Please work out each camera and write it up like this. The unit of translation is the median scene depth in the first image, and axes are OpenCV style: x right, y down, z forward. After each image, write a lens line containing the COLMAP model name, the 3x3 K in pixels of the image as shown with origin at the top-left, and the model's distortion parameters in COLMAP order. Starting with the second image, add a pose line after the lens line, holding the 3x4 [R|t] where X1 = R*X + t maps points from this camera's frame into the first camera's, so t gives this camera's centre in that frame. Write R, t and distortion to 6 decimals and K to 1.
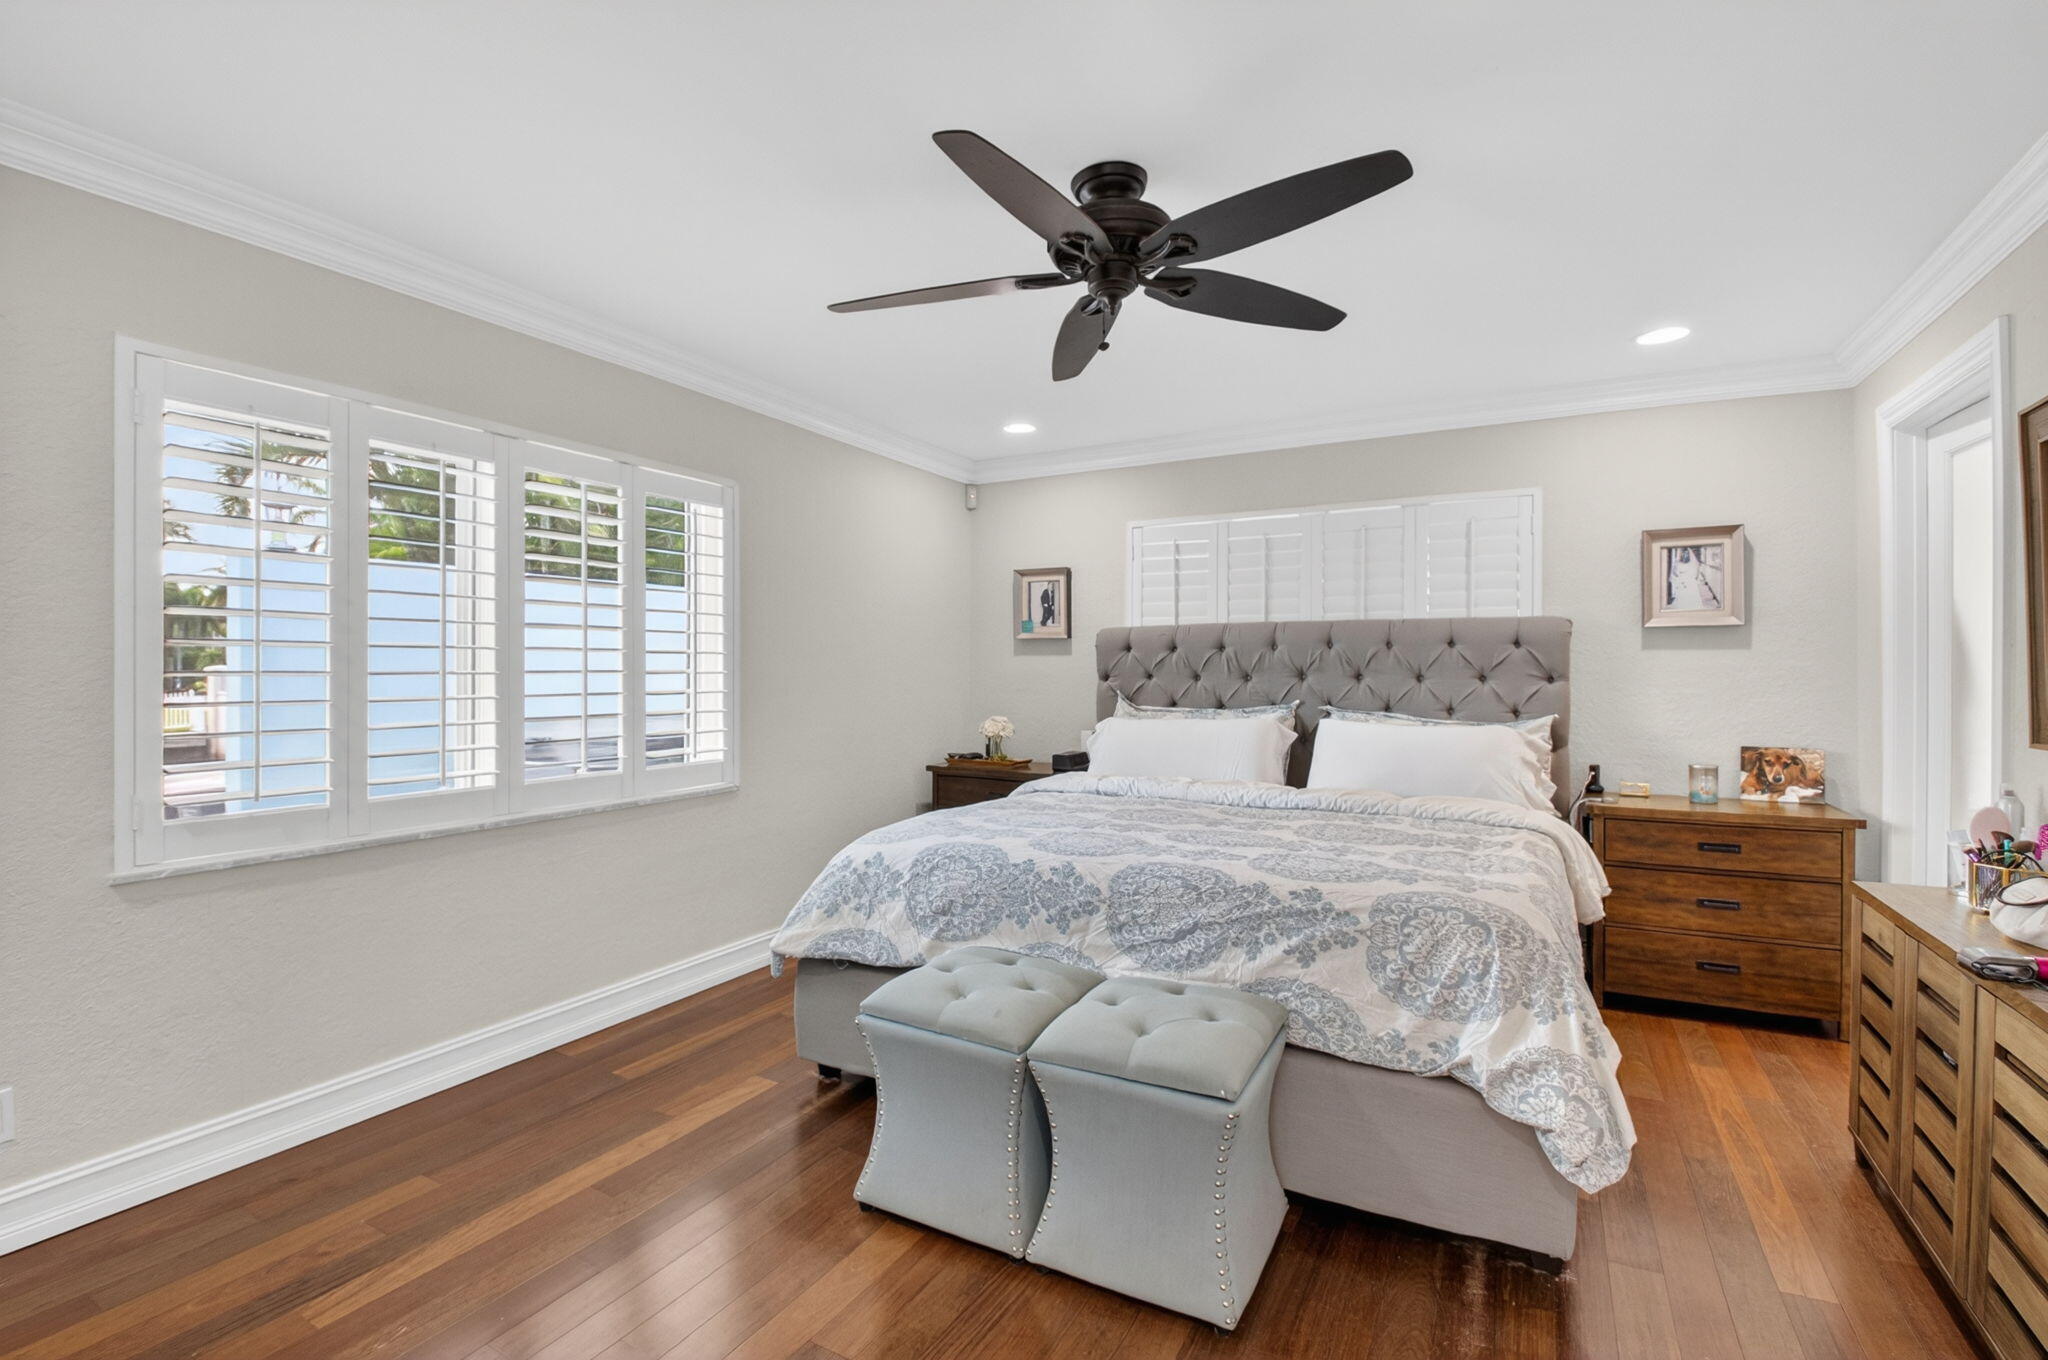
lens RADIAL K [[901.2, 0, 1032.2], [0, 901.2, 670.1], [0, 0, 1]] dist [-0.013200, -0.009638]
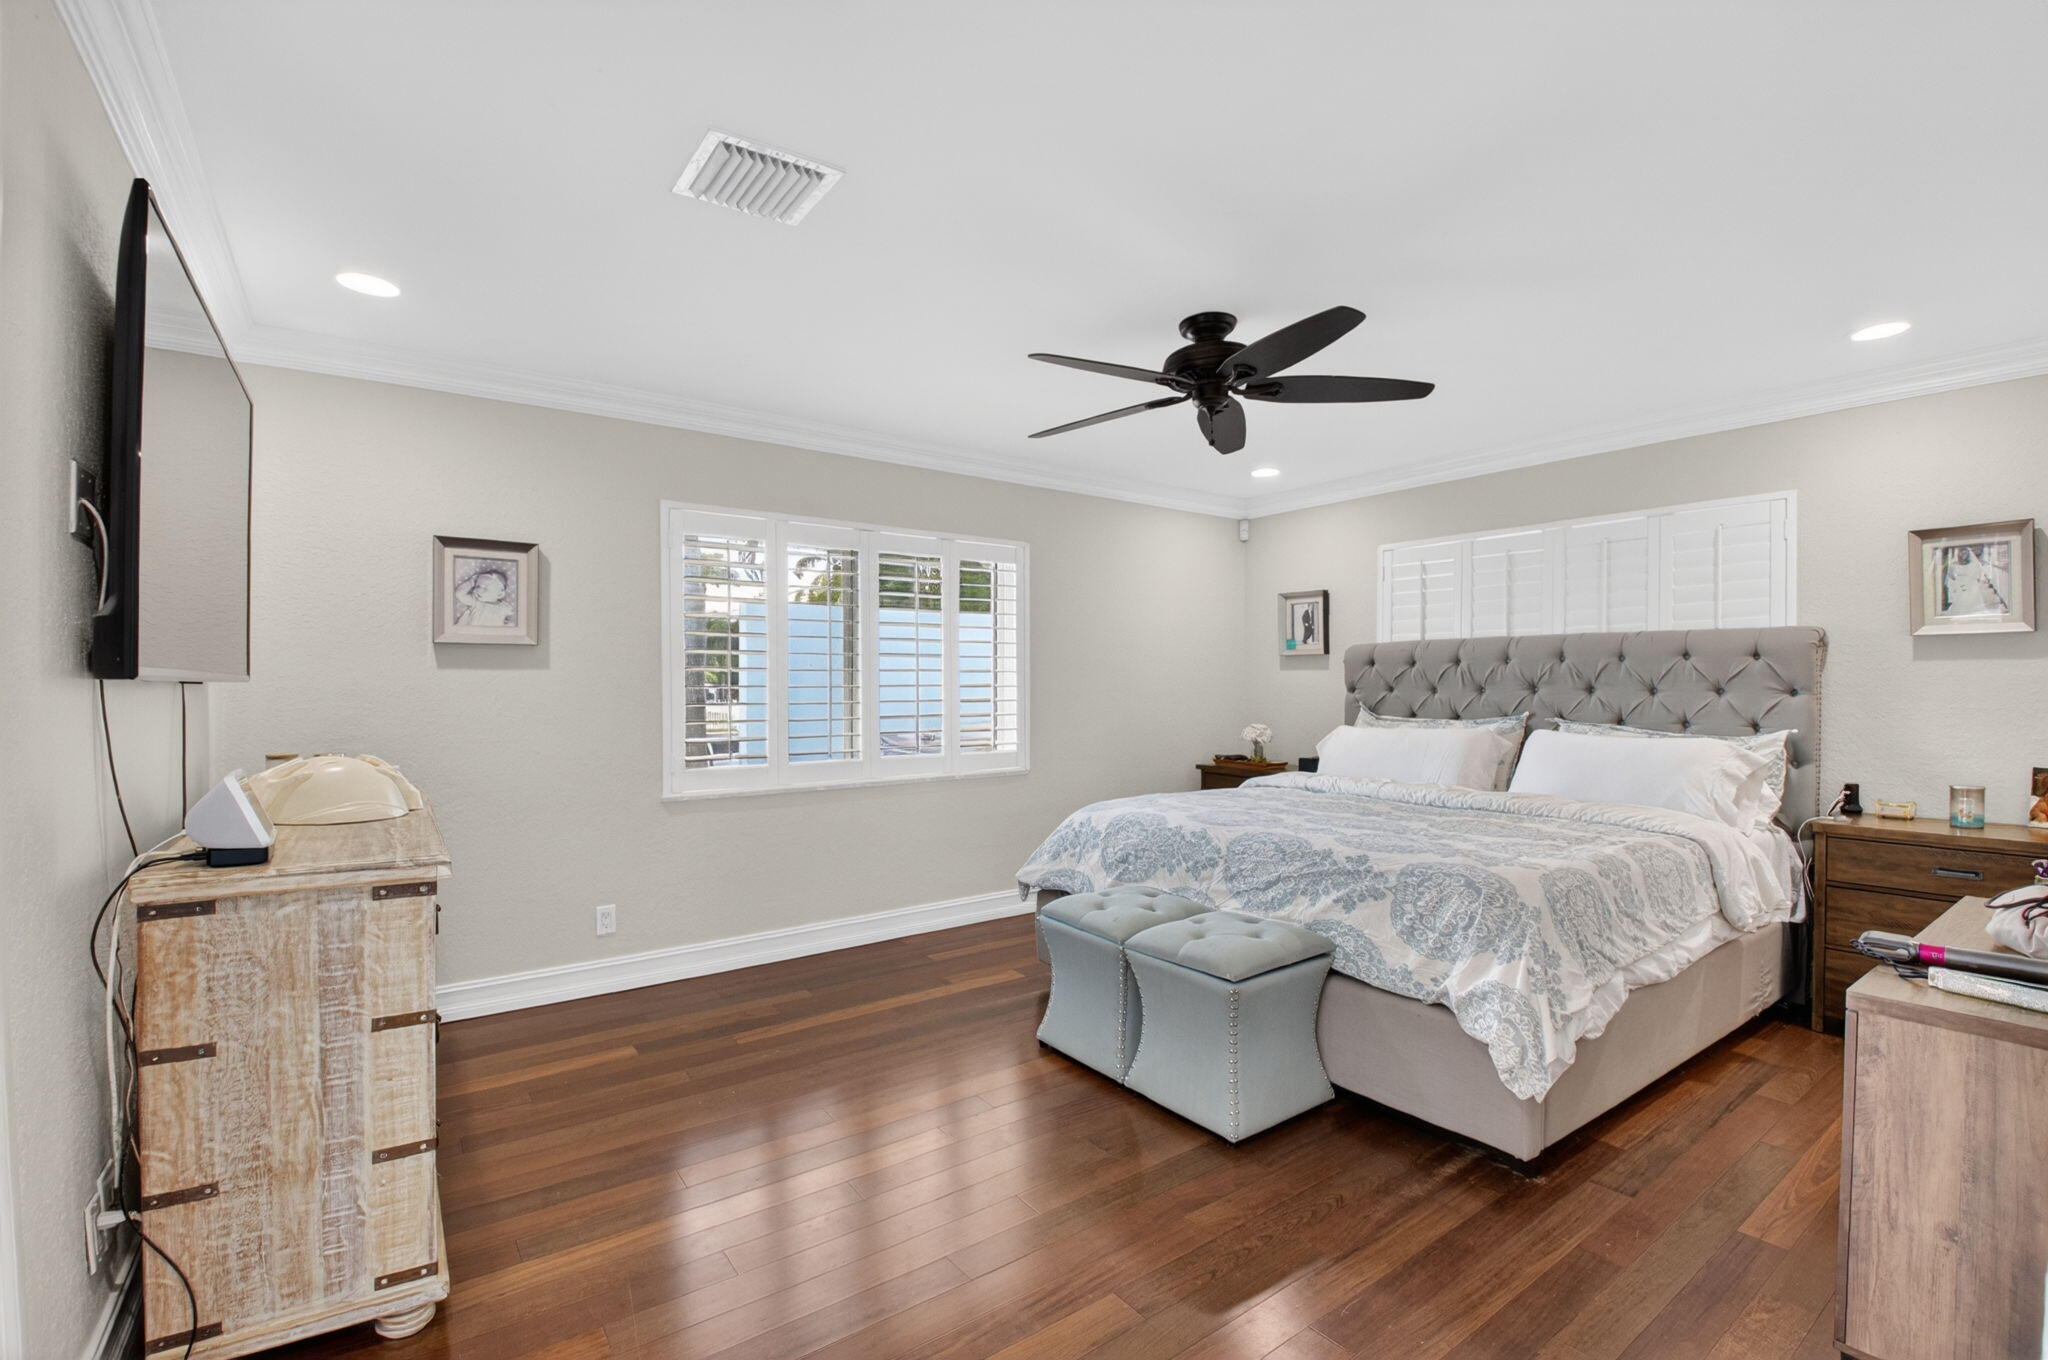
lens RADIAL K [[901.2, 0, 1035.7], [0, 901.2, 686.9], [0, 0, 1]] dist [-0.013200, -0.009638]
pose [[0.905641, -0.000063, -0.424046, 0.277632], [0.002274, 0.999986, 0.004708, -0.001902], [0.424040, -0.005228, 0.905628, -0.226134]]
